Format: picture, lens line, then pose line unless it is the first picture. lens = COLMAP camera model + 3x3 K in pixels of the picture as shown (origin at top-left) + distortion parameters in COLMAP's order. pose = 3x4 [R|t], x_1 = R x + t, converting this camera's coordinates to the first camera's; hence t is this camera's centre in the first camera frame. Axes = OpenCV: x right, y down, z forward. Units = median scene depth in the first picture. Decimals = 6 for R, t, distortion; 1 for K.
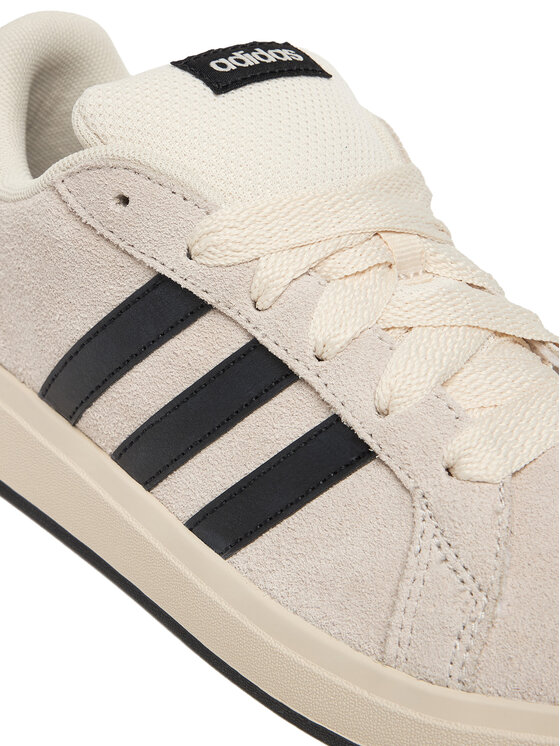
lens RADIAL K [[1630.0, 0, 278.3], [0, 1630.0, 373.4], [0, 0, 1]] dist [-0.309539, 0.000000]
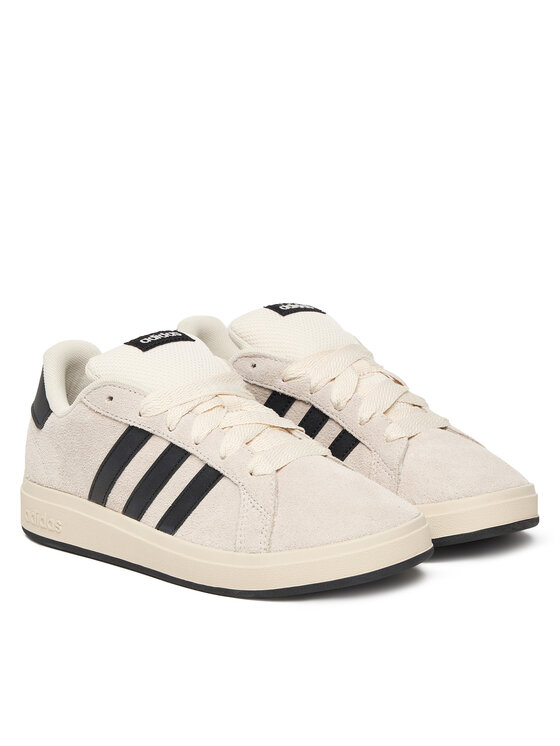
lens RADIAL K [[2005.9, 0, 280.1], [0, 2005.9, 372.9], [0, 0, 1]] dist [-0.135356, 0.000000]
pose [[0.986247, -0.163693, -0.022832, 0.229722], [0.152554, 0.954749, -0.255307, 0.663074], [0.063590, 0.248313, 0.966590, -1.895922]]
